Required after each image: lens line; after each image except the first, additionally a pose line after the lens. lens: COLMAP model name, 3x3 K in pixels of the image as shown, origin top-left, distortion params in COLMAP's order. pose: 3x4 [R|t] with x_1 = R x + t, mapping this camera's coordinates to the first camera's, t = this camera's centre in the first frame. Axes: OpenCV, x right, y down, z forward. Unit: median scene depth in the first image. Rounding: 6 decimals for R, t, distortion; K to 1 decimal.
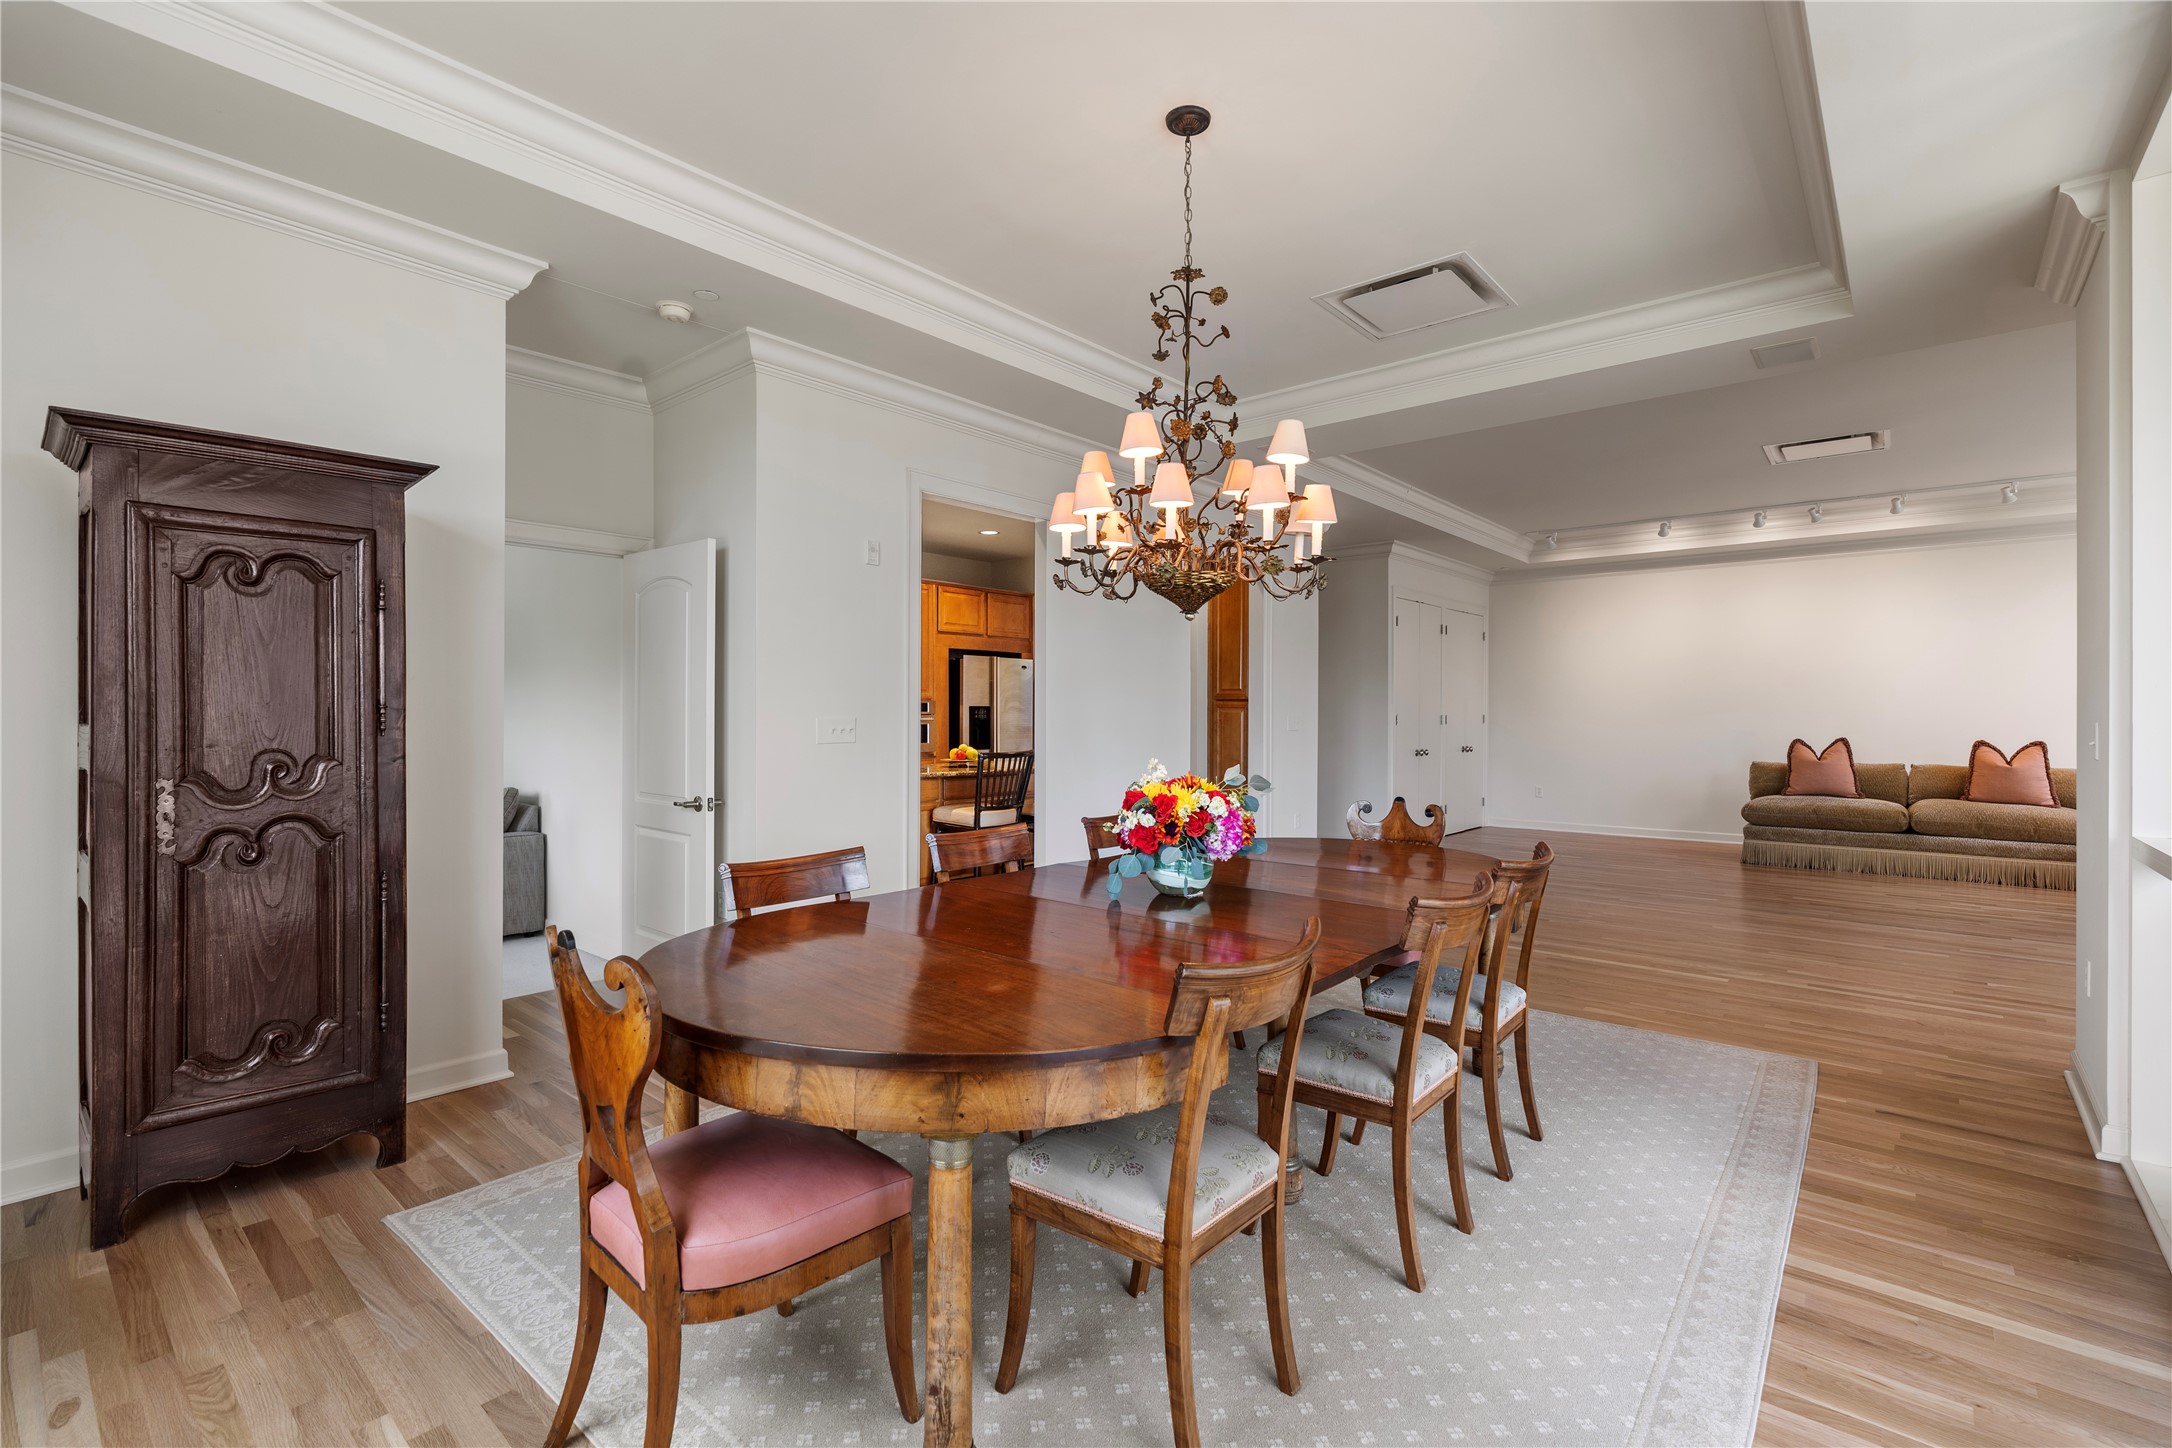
lens RADIAL K [[970.7, 0, 1093.4], [0, 970.7, 708.5], [0, 0, 1]] dist [-0.010159, 0.002858]
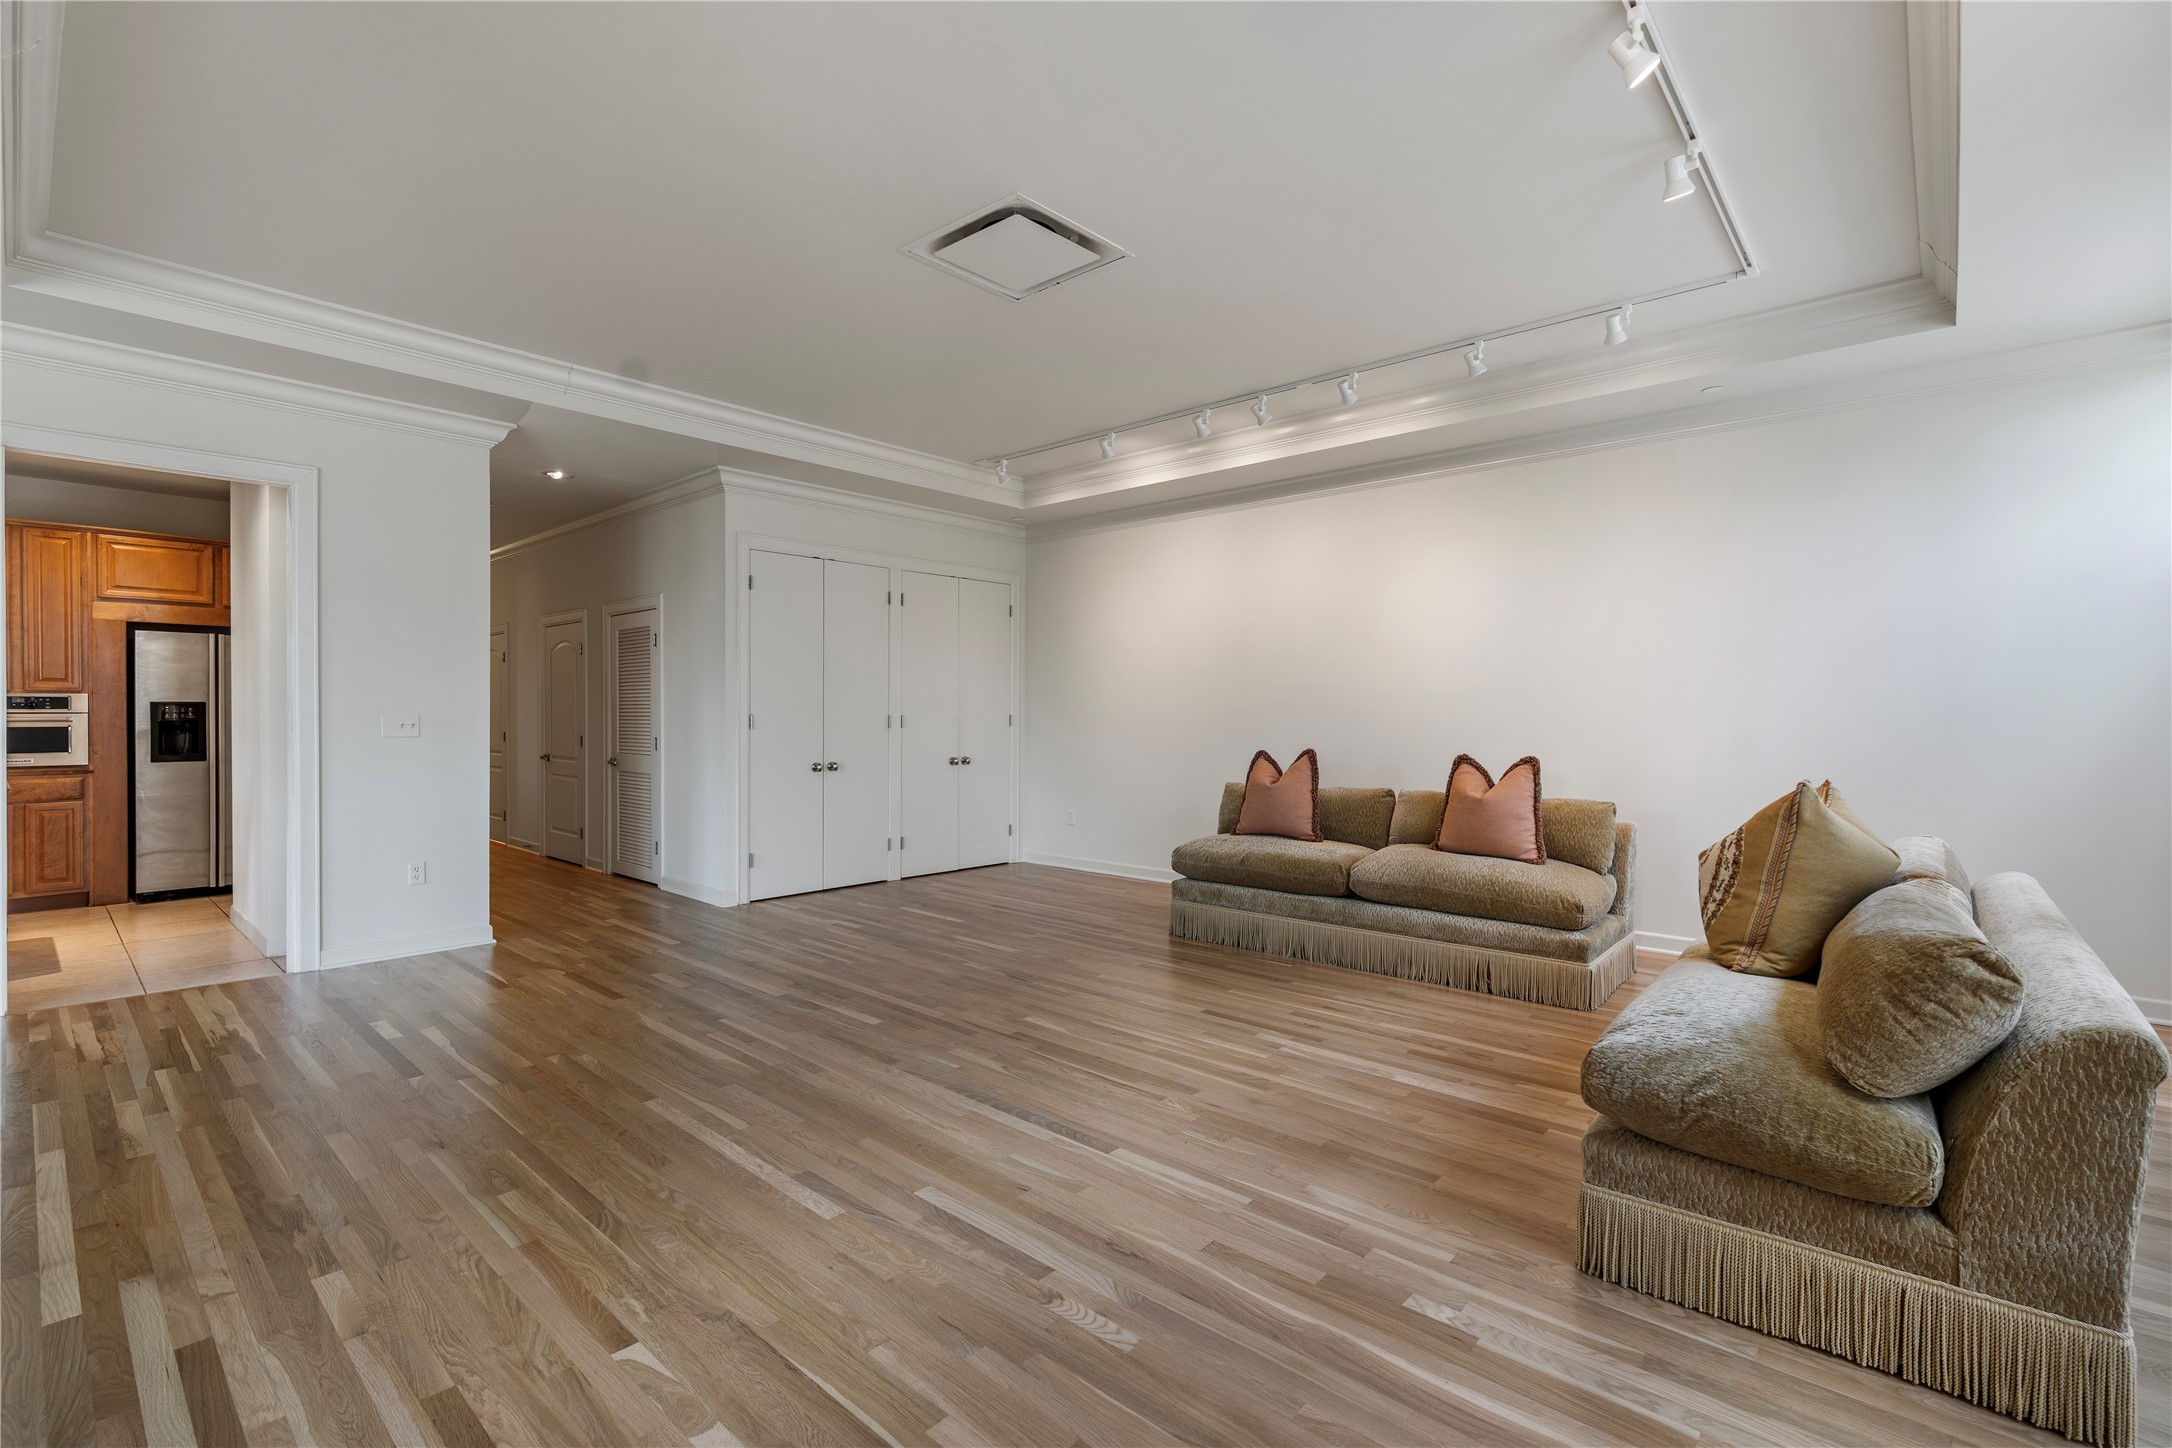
lens RADIAL K [[970.7, 0, 1092.6], [0, 970.7, 716.6], [0, 0, 1]] dist [-0.010159, 0.002858]
pose [[0.999830, 0.001347, -0.018368, 0.664255], [-0.001259, 0.999988, 0.004817, 0.004807], [0.018375, -0.004793, 0.999820, 0.339411]]
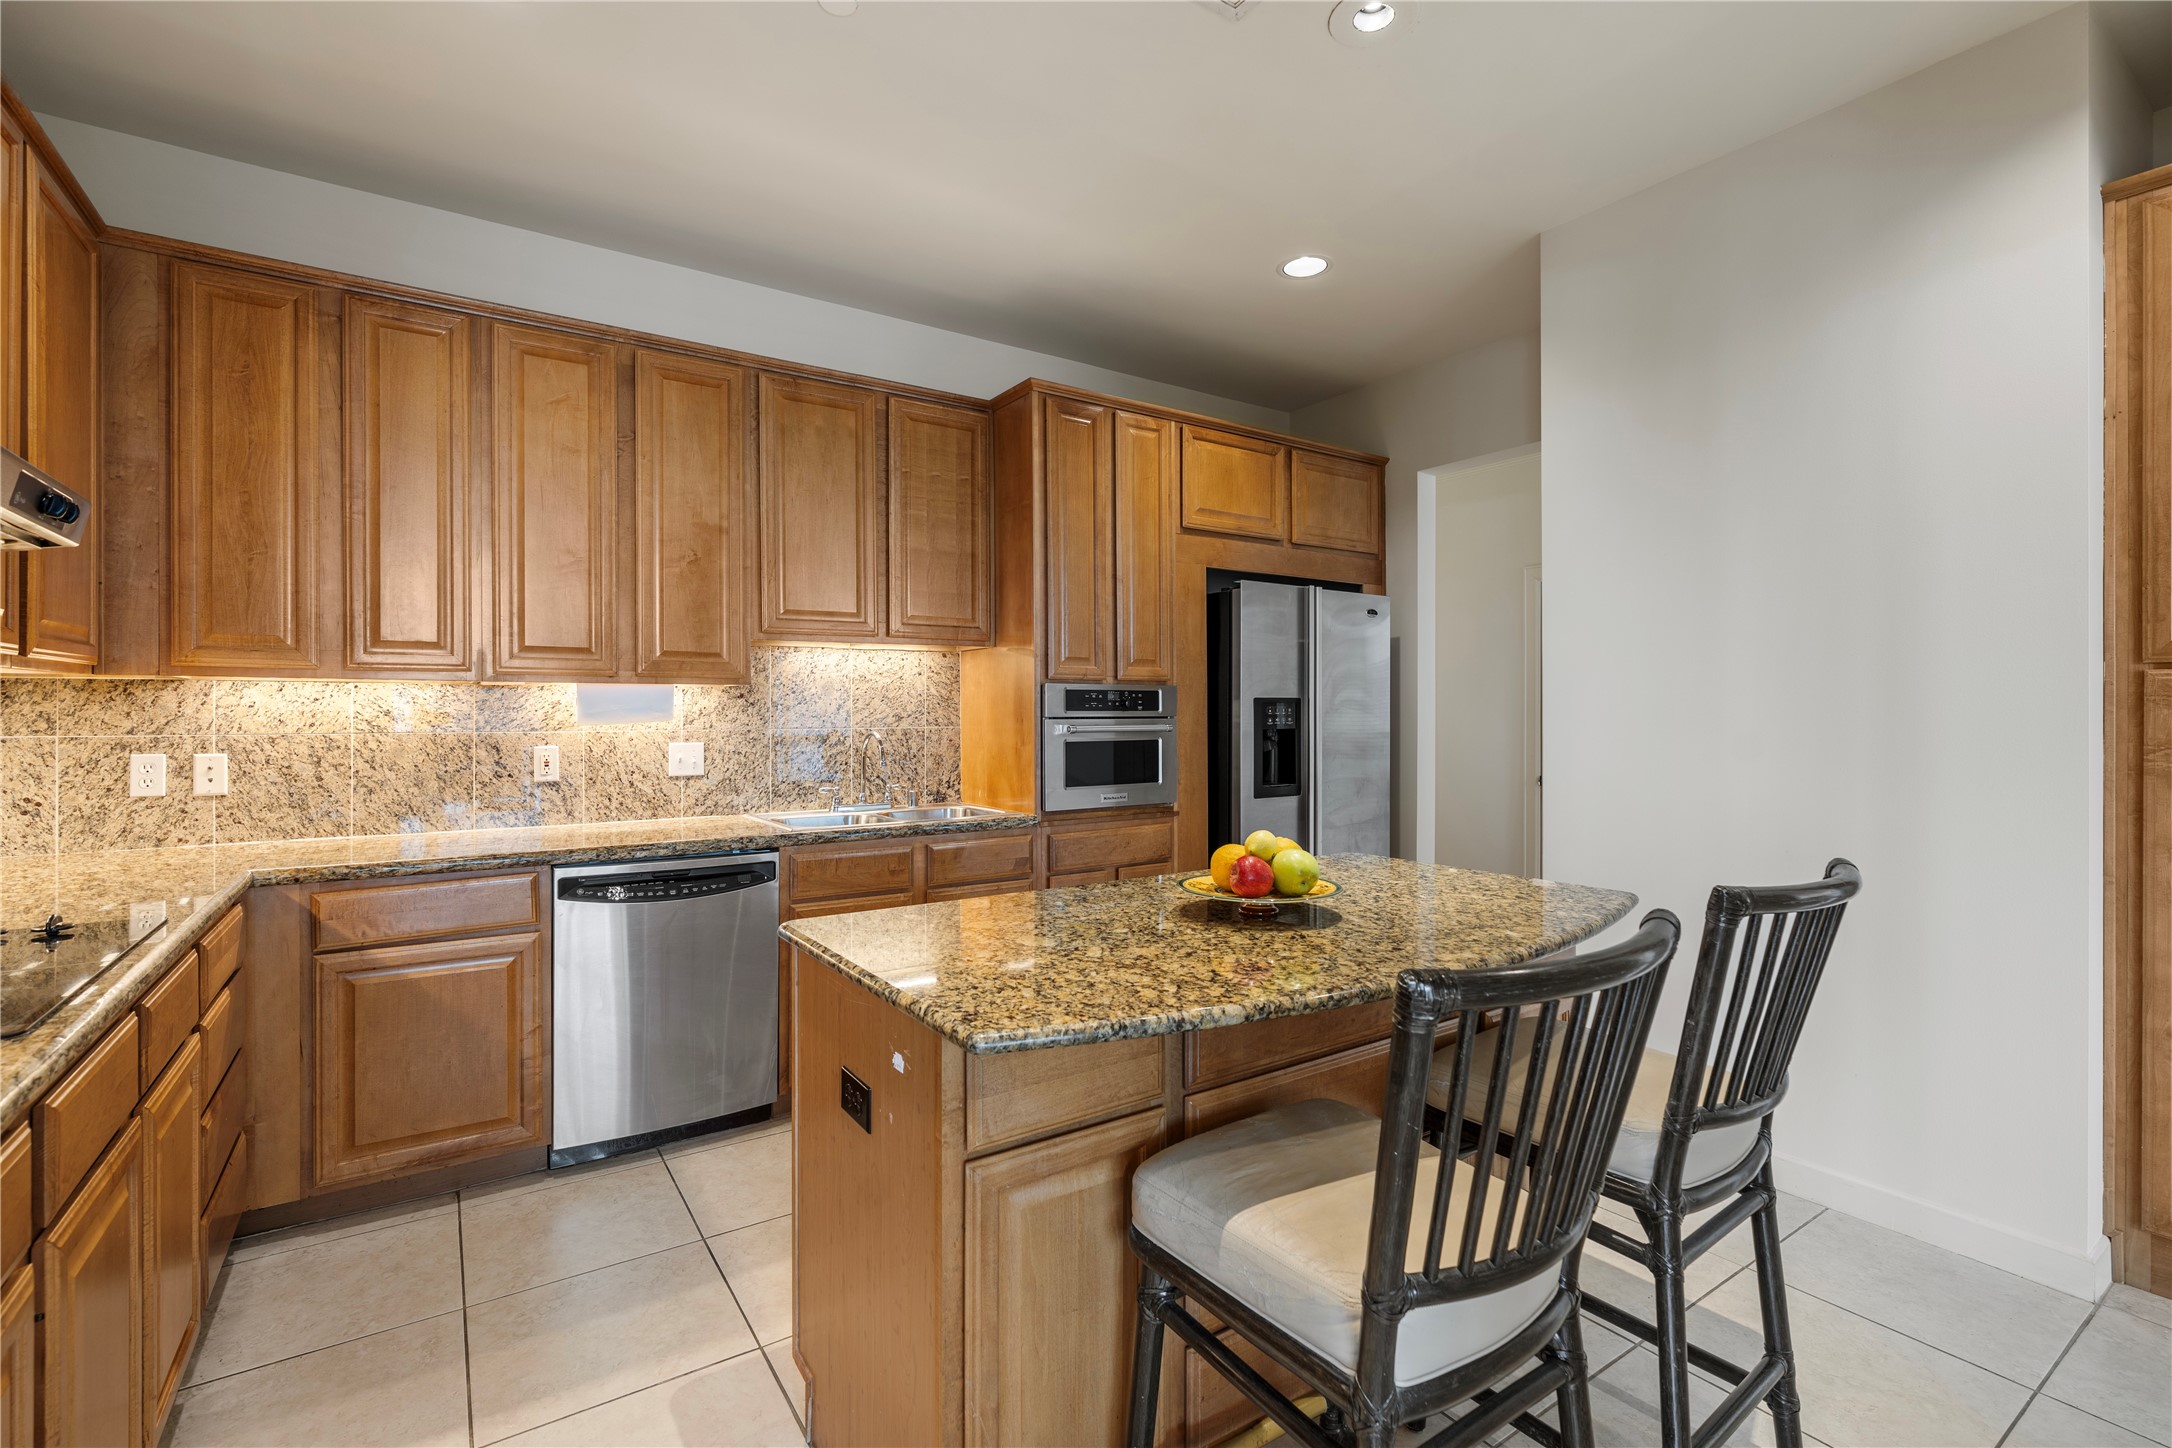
lens RADIAL K [[970.7, 0, 1083.3], [0, 970.7, 710.4], [0, 0, 1]] dist [-0.010159, 0.002858]
pose [[0.962170, -0.003713, -0.272425, -0.094467], [0.003965, 0.999992, 0.000375, 0.003024], [0.272422, -0.001441, 0.962177, 0.638493]]
